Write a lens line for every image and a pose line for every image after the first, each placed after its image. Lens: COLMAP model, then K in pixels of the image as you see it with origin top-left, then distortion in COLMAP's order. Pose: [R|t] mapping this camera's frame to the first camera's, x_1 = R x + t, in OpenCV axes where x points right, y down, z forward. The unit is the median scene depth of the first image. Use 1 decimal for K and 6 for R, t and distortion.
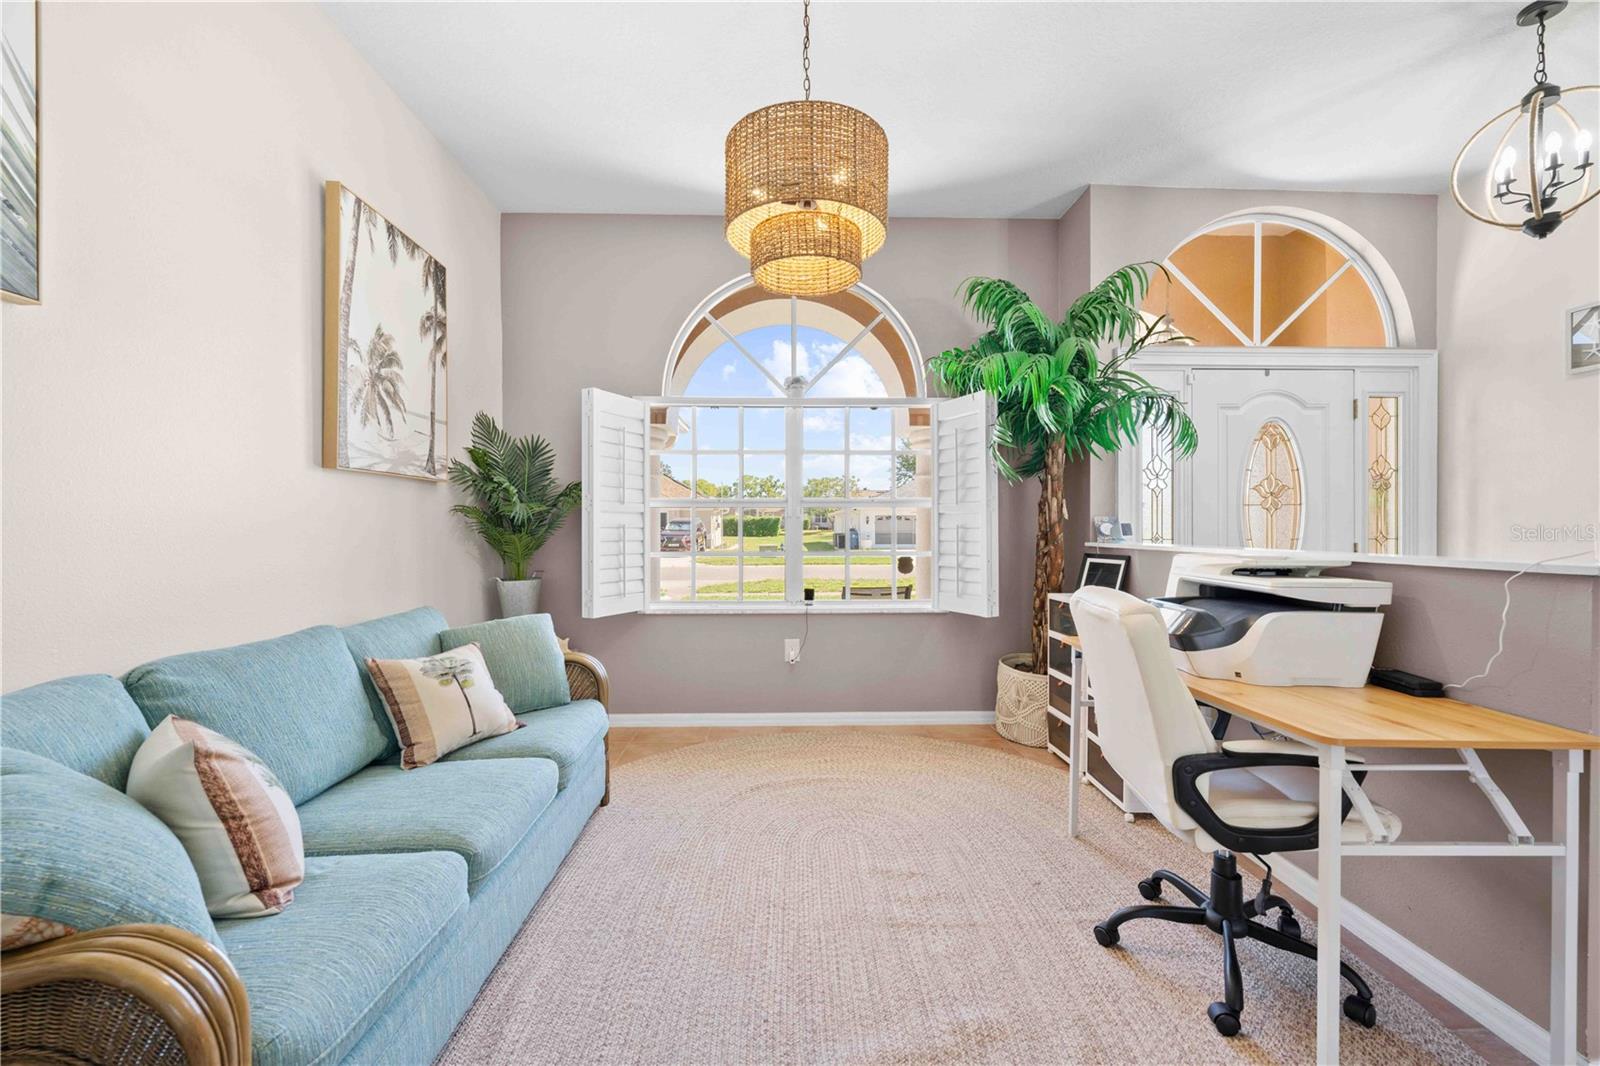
lens RADIAL K [[637.6, 0, 798.4], [0, 637.6, 531.2], [0, 0, 1]] dist [0.001324, 0.000183]
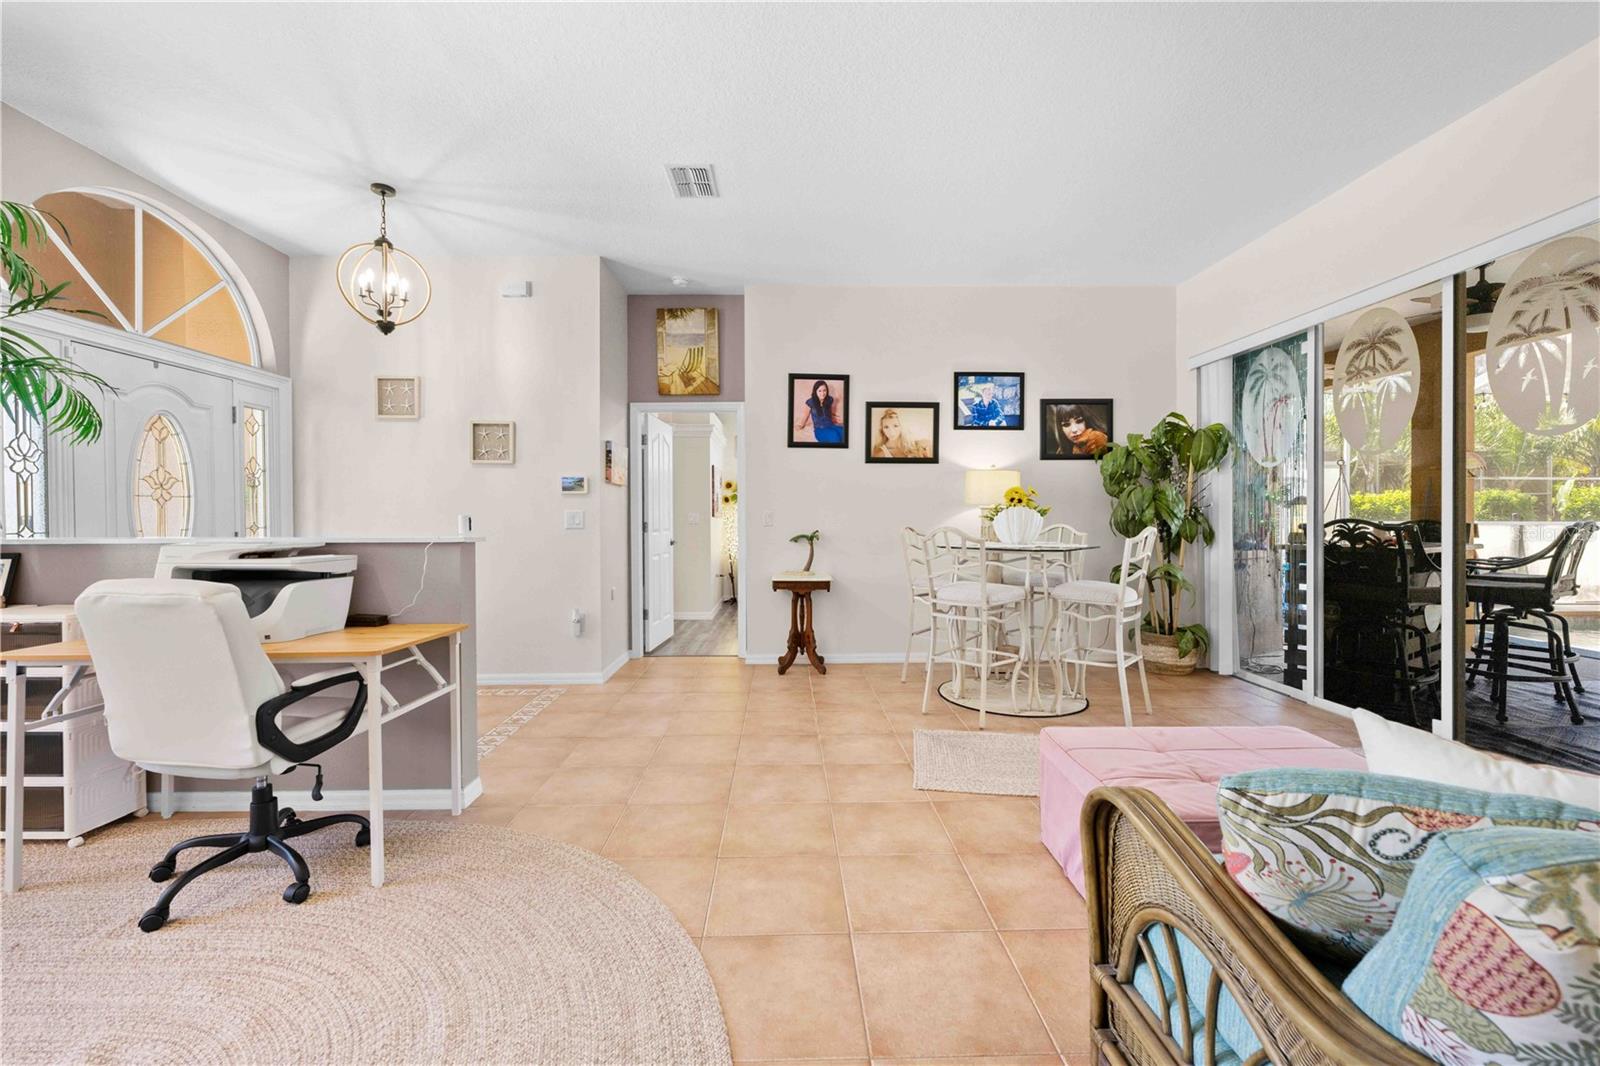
lens RADIAL K [[642.4, 0, 800.3], [0, 642.4, 522.1], [0, 0, 1]] dist [-0.000454, 0.000047]
pose [[0.007015, -0.007999, 0.999943, -0.374877], [0.008971, 0.999928, 0.007935, 0.000778], [-0.999935, 0.008915, 0.007086, -0.028887]]
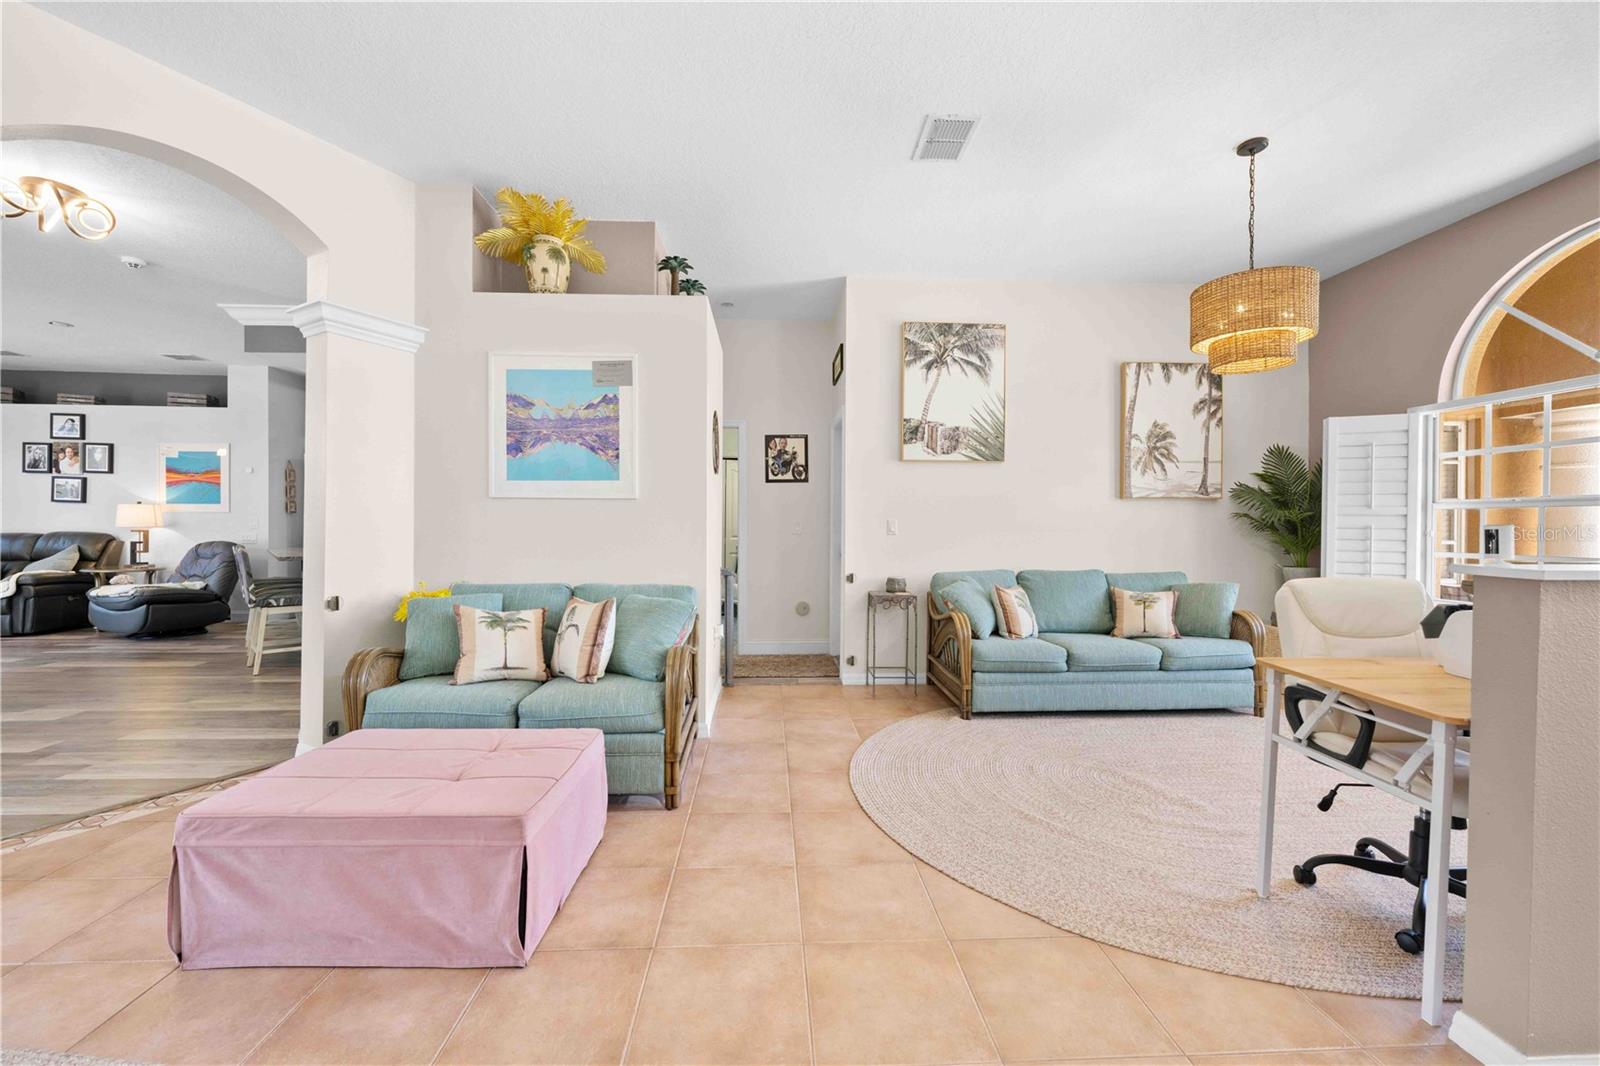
lens RADIAL K [[637.6, 0, 798.4], [0, 637.6, 531.2], [0, 0, 1]] dist [0.001324, 0.000183]
pose [[0.017513, 0.009697, -0.999800, 1.203556], [-0.010935, 0.999895, 0.009507, -0.000287], [0.999787, 0.010767, 0.017617, -0.091540]]
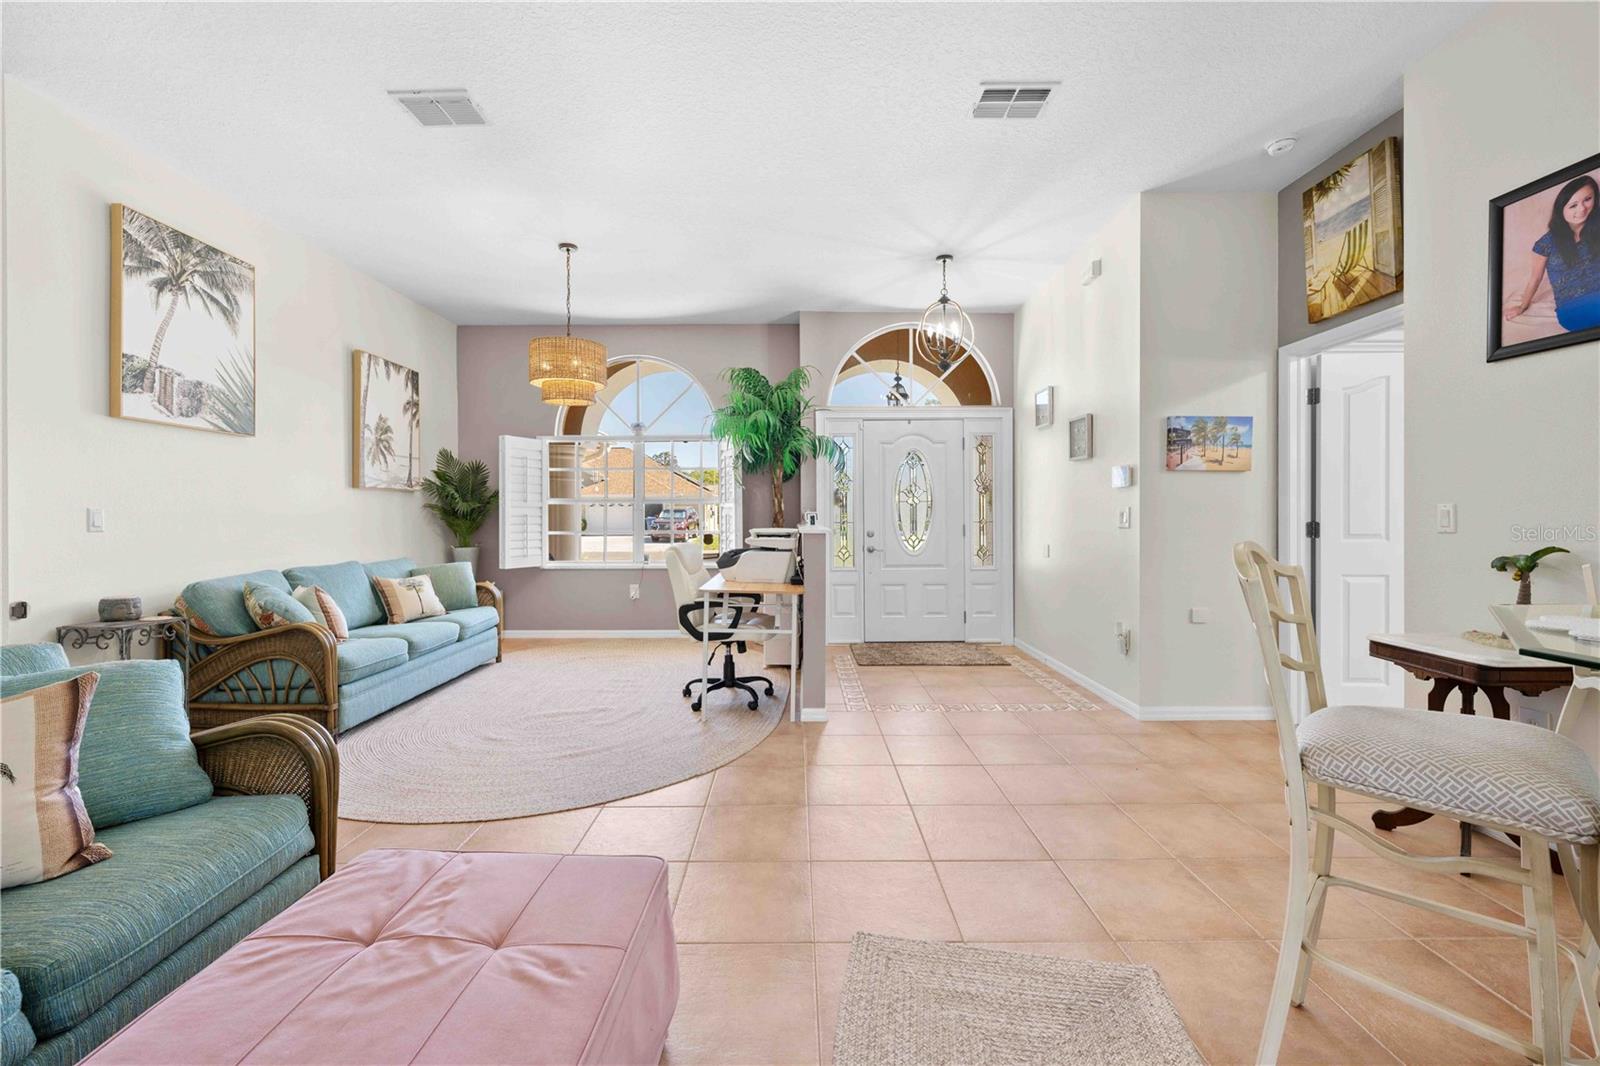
lens RADIAL K [[641.7, 0, 798.1], [0, 641.7, 517.5], [0, 0, 1]] dist [0.000749, 0.000080]
pose [[0.999637, -0.002476, -0.026821, 0.670695], [0.002412, 0.999994, -0.002411, 0.004805], [0.026826, 0.002346, 0.999637, -0.927233]]
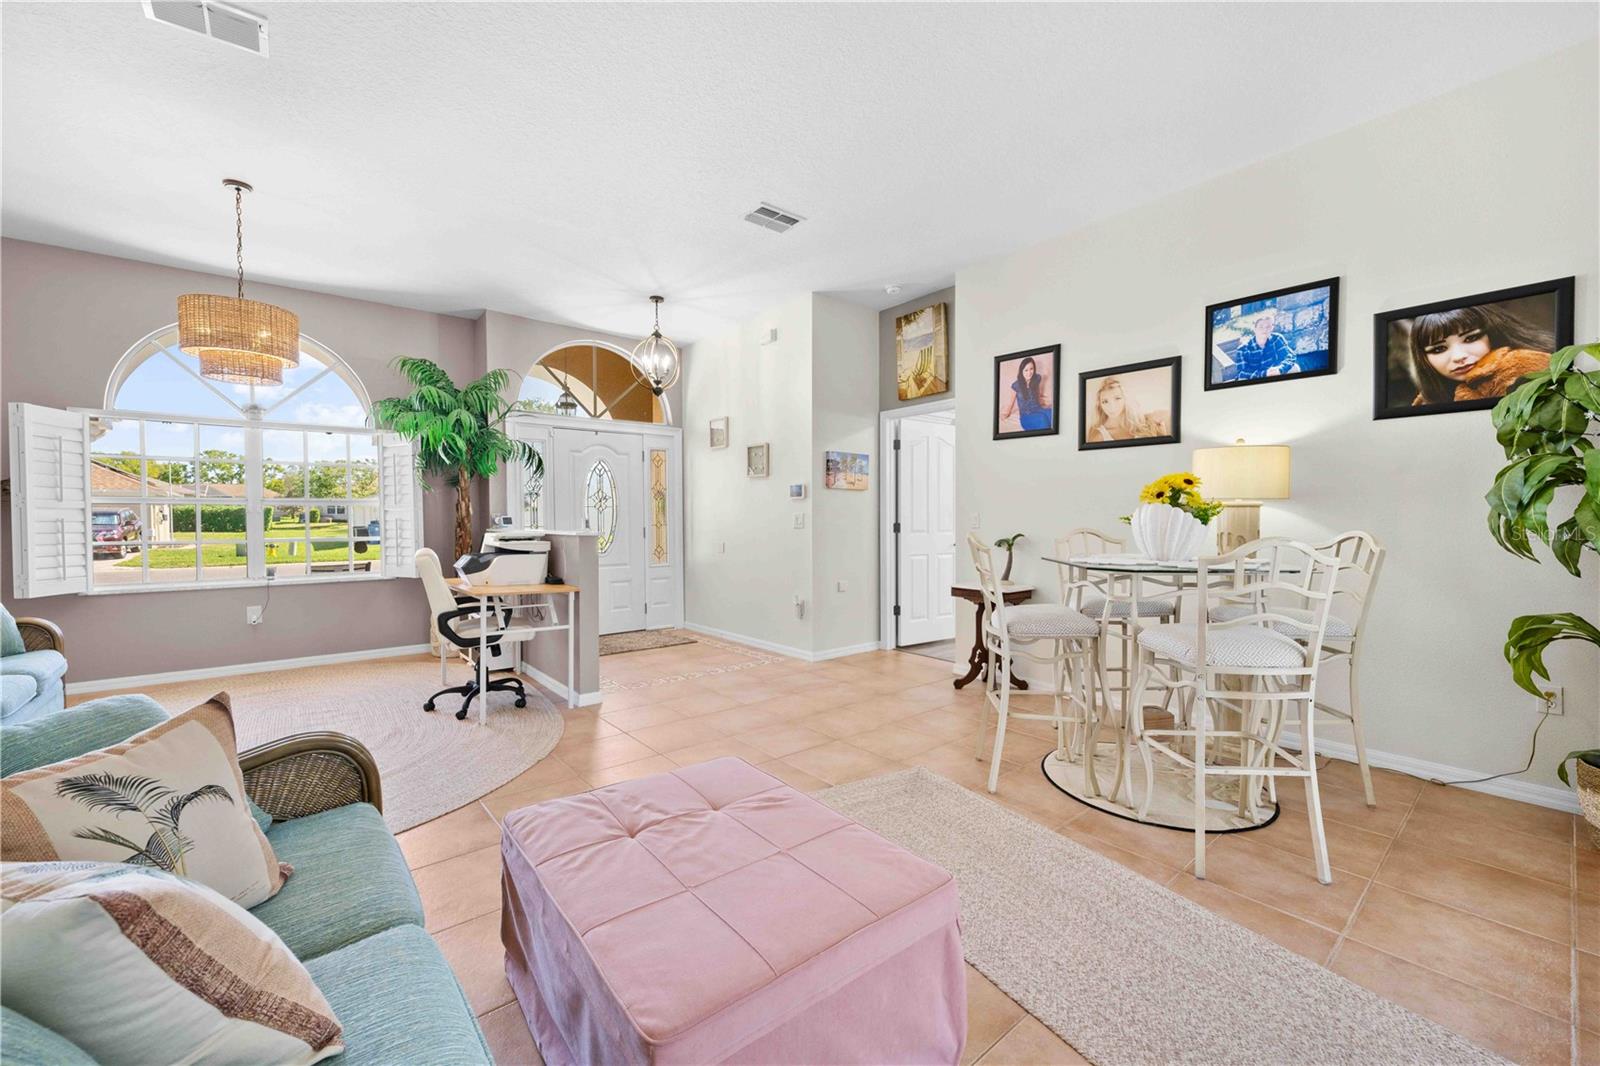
lens RADIAL K [[637.6, 0, 798.4], [0, 637.6, 531.2], [0, 0, 1]] dist [0.001324, 0.000183]
pose [[0.790963, -0.015419, 0.611670, 0.110548], [0.007154, 0.999847, 0.015953, 0.004592], [-0.611822, -0.008242, 0.790952, -1.058138]]
